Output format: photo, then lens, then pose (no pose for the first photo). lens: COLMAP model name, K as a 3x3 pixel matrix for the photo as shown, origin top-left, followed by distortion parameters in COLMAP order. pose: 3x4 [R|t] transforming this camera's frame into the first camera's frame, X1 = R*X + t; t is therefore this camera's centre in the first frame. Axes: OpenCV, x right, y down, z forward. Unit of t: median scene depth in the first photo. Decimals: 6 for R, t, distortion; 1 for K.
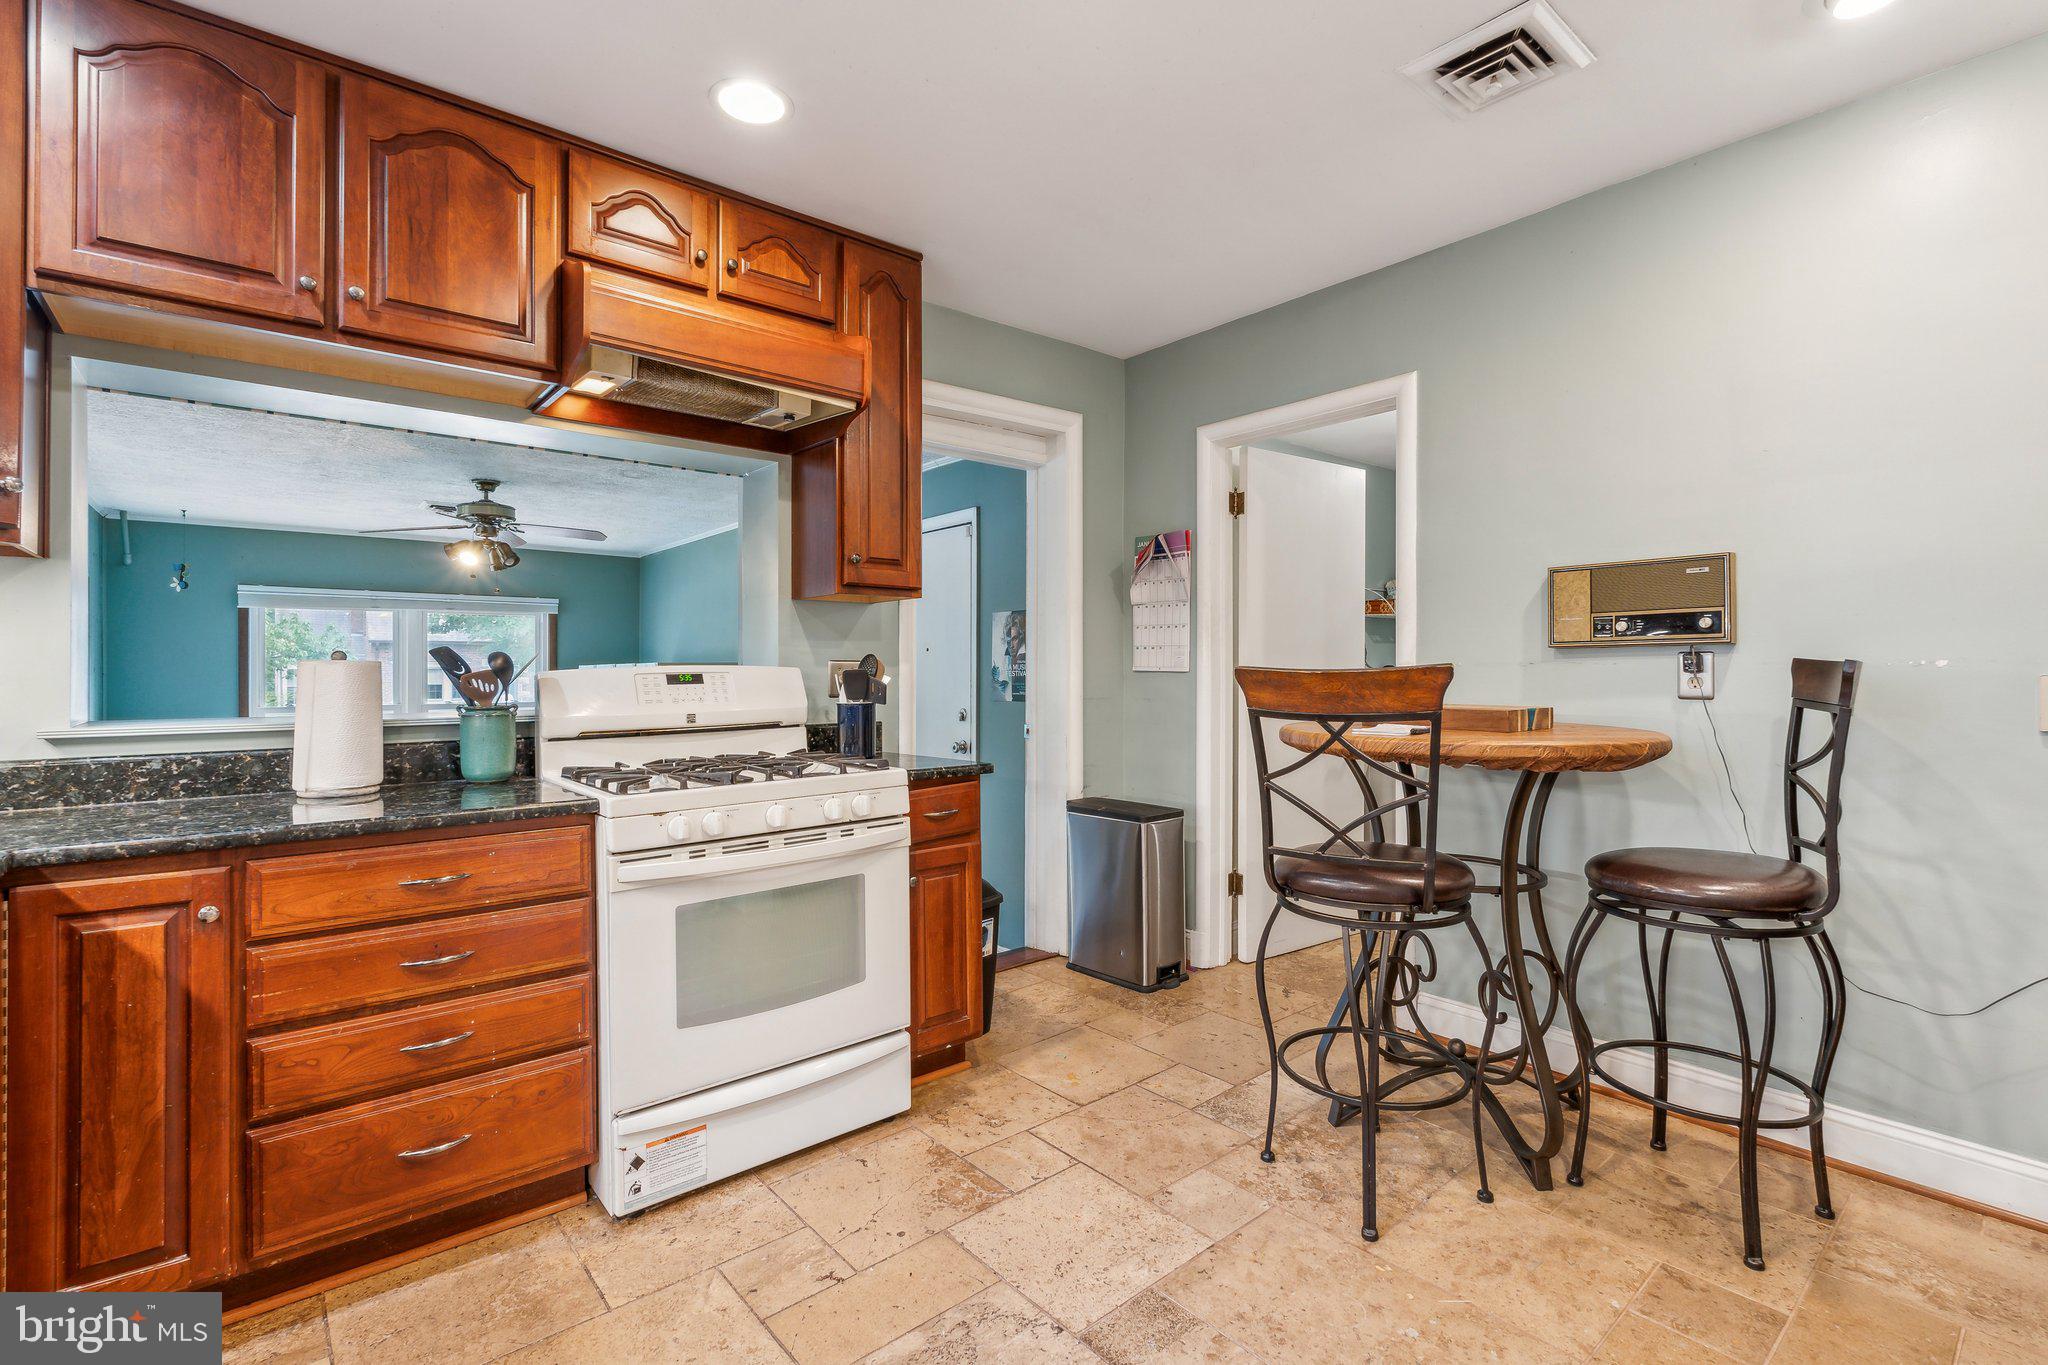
lens RADIAL K [[925.3, 0, 1020.6], [0, 925.3, 670.0], [0, 0, 1]] dist [-0.005971, -0.000571]
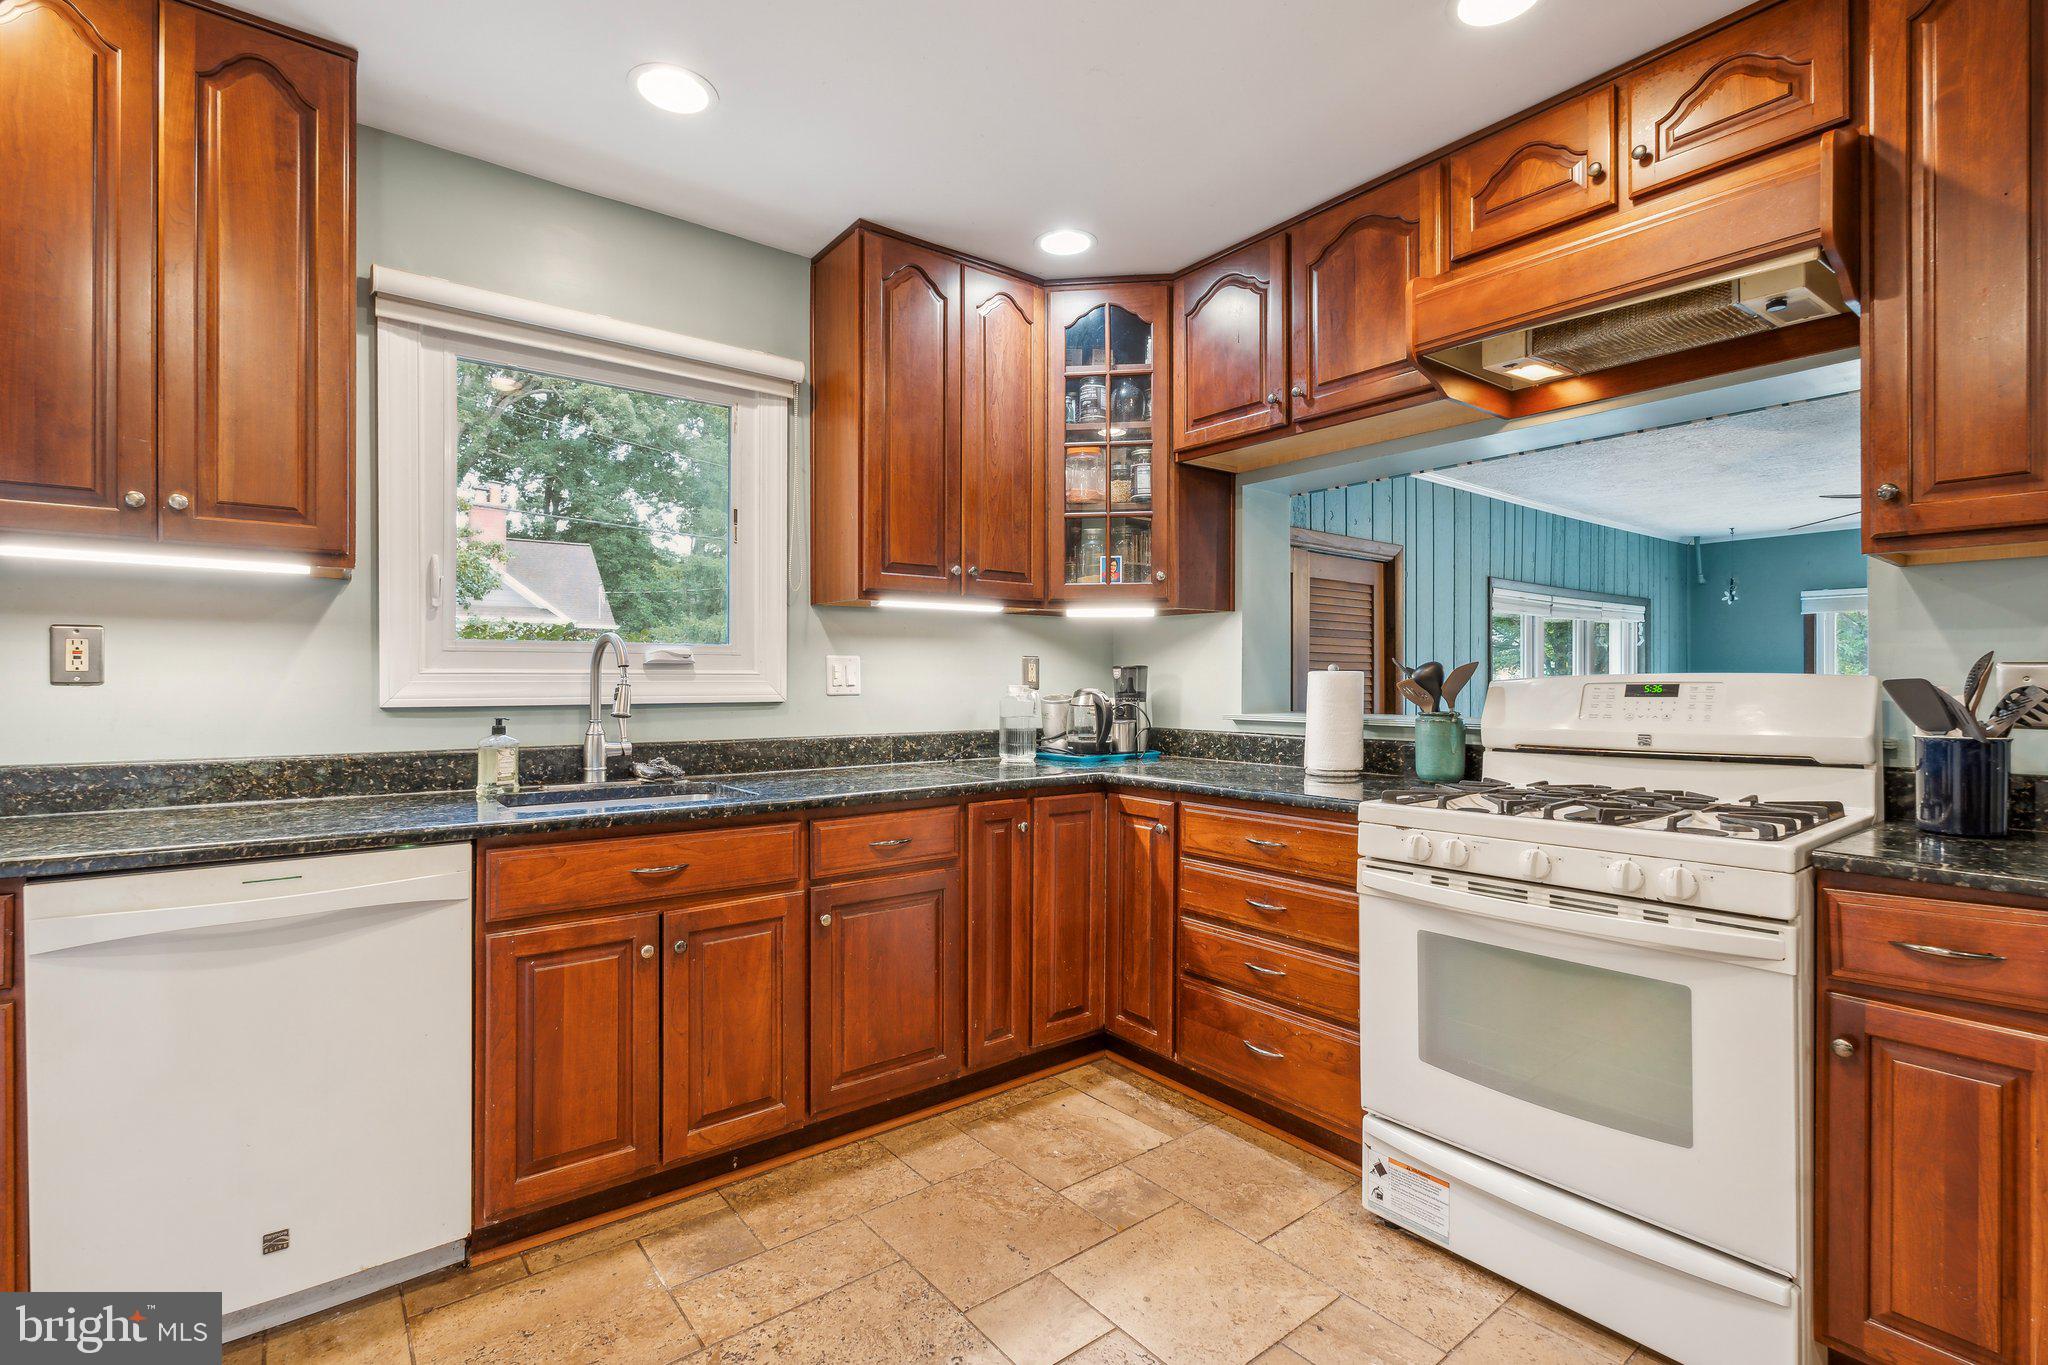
lens RADIAL K [[925.3, 0, 1019.1], [0, 925.3, 680.9], [0, 0, 1]] dist [-0.005971, -0.000571]
pose [[-0.043896, 0.004505, -0.999026, 0.579095], [0.001090, 0.999989, 0.004461, -0.003130], [0.999036, -0.000893, -0.043900, 0.624685]]
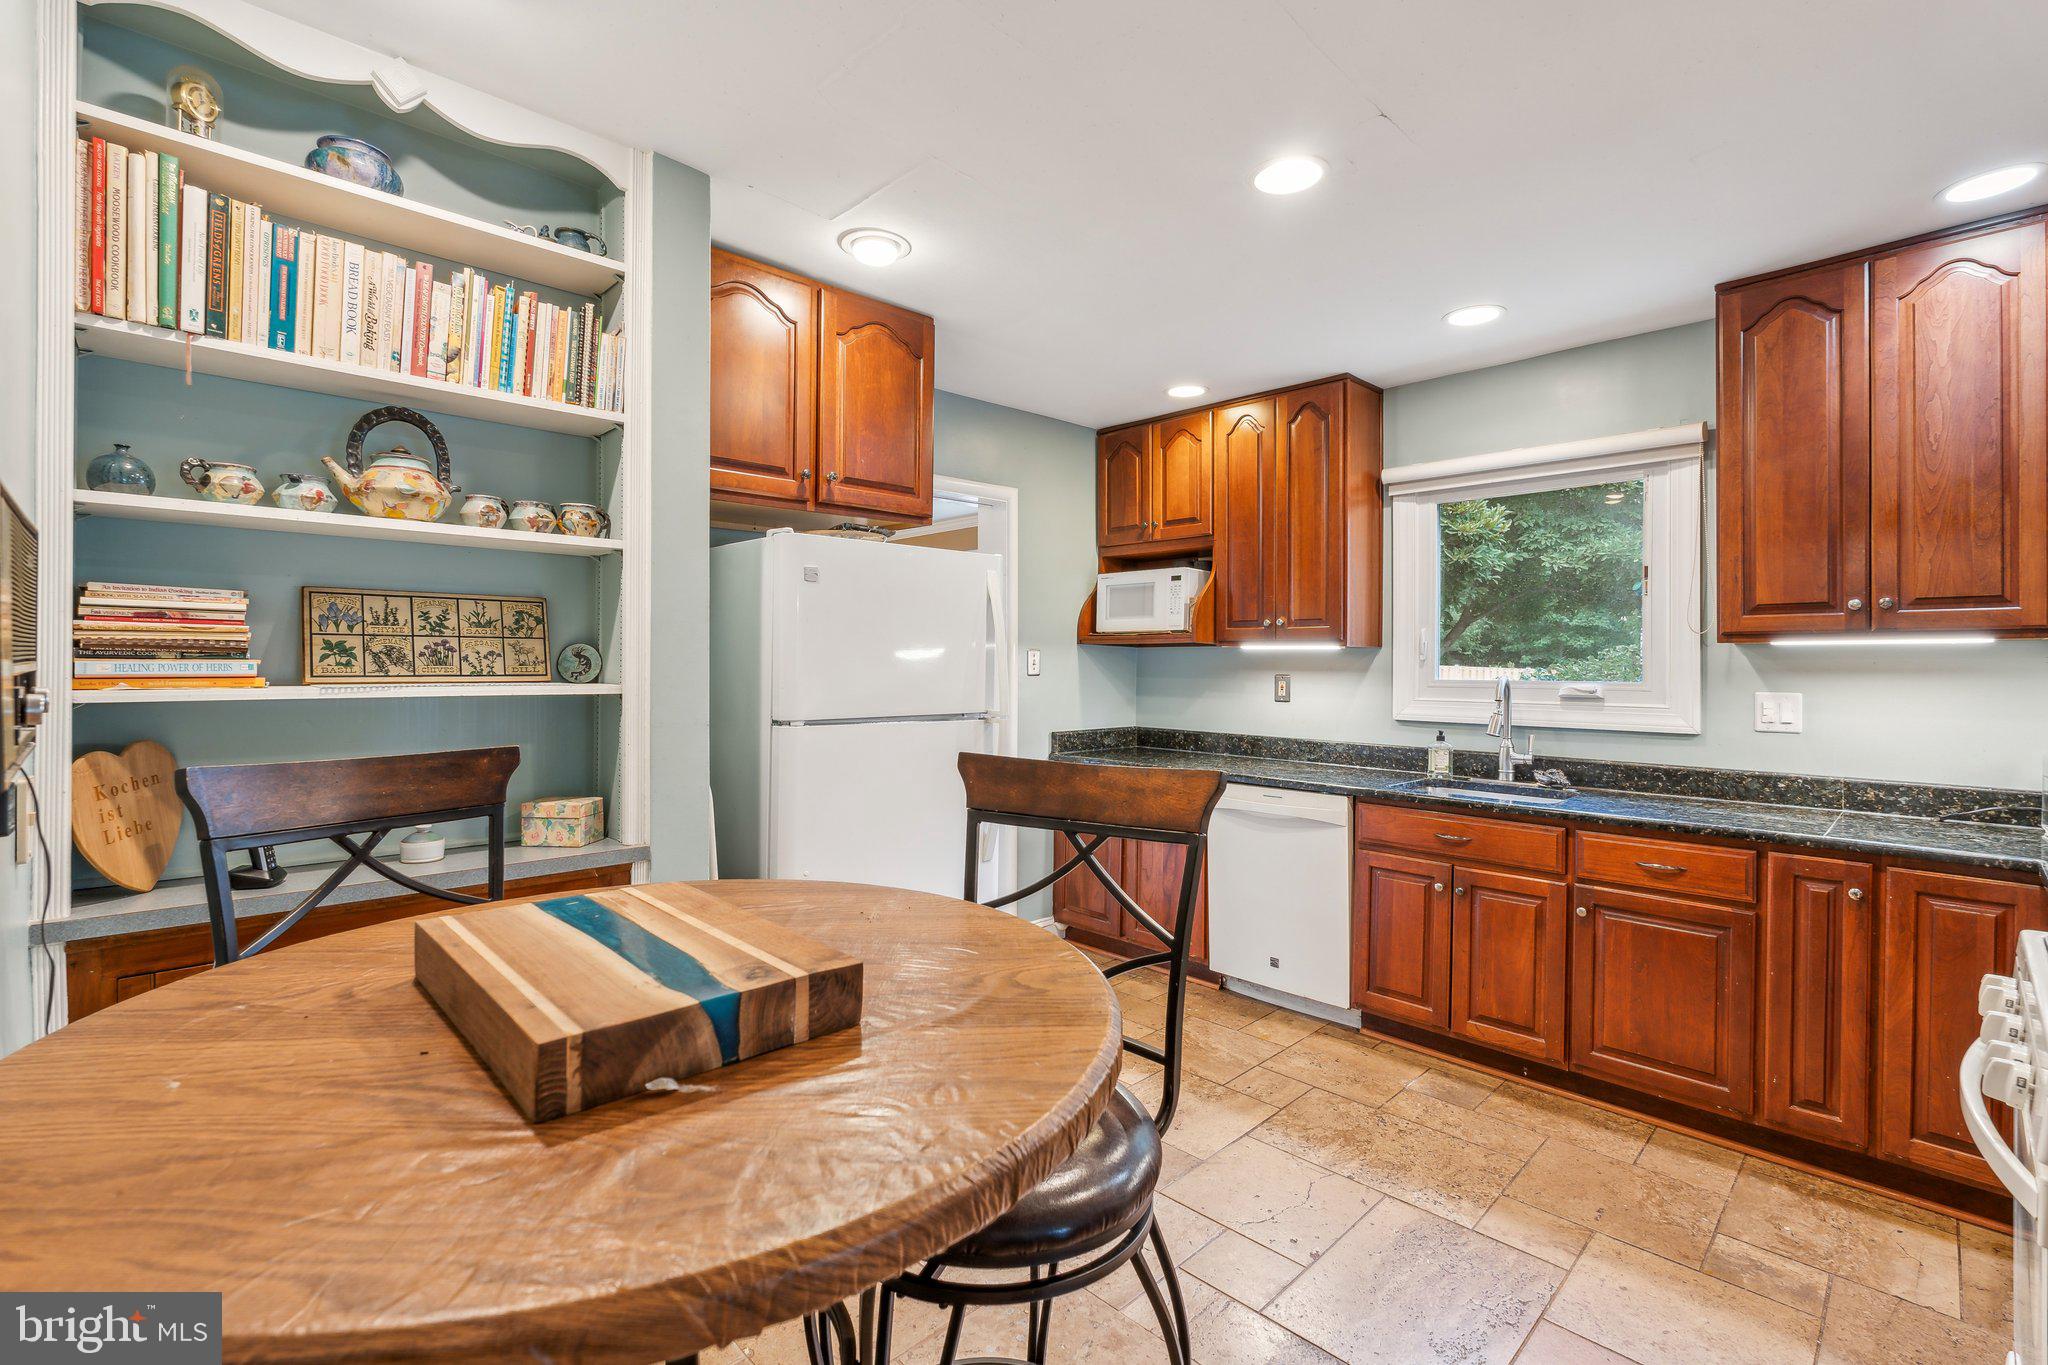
lens RADIAL K [[925.3, 0, 1023.8], [0, 925.3, 669.6], [0, 0, 1]] dist [-0.005971, -0.000571]
pose [[-0.998055, -0.002845, -0.062270, 0.408620], [-0.003163, 0.999982, 0.005006, -0.073467], [0.062255, 0.005193, -0.998047, 1.613138]]
